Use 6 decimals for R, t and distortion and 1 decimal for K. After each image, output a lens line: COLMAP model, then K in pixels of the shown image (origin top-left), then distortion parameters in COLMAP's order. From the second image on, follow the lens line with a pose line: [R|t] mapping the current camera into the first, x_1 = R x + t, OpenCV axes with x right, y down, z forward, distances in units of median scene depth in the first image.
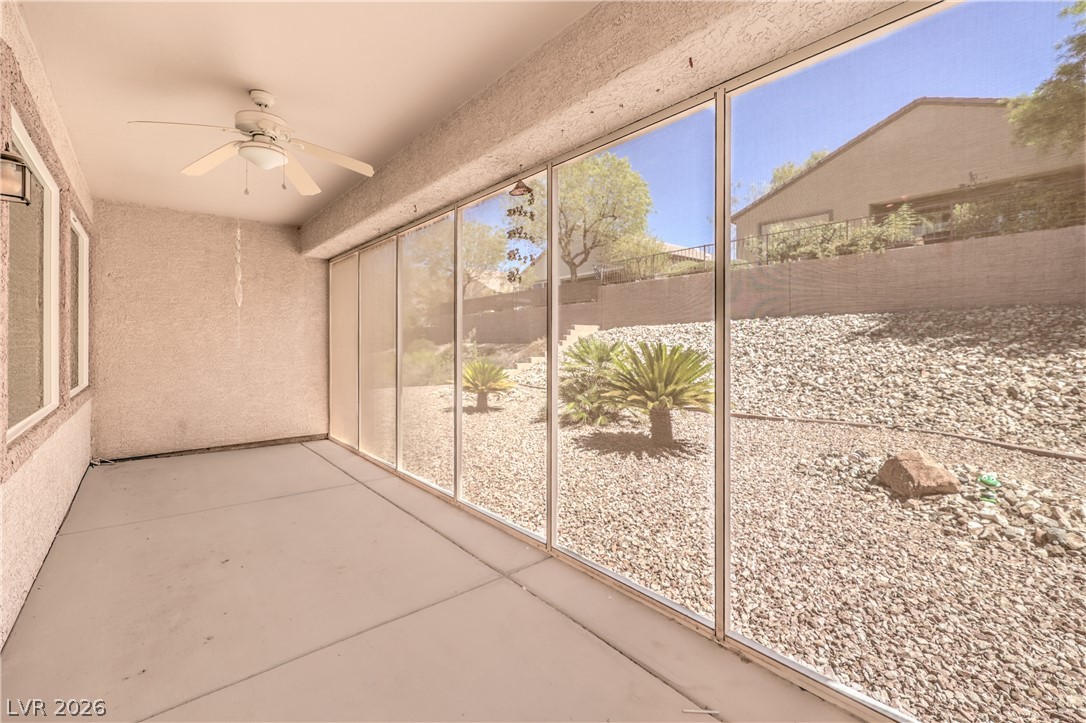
lens RADIAL K [[453.4, 0, 549.3], [0, 453.4, 349.1], [0, 0, 1]] dist [0.001766, 0.000108]
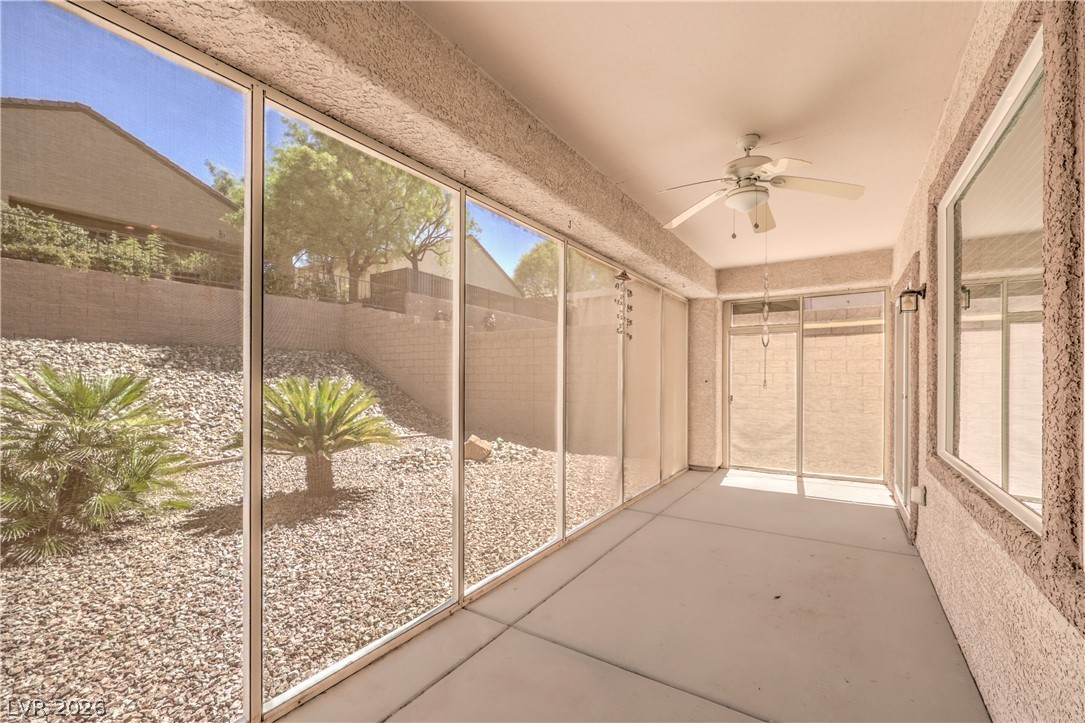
lens RADIAL K [[452.2, 0, 540.1], [0, 452.2, 377.1], [0, 0, 1]] dist [0.000479, 0.000052]
pose [[-0.260991, -0.002211, 0.965339, -1.043240], [-0.001286, 0.999997, 0.001943, -0.018850], [-0.965340, -0.000734, -0.260993, 1.195696]]
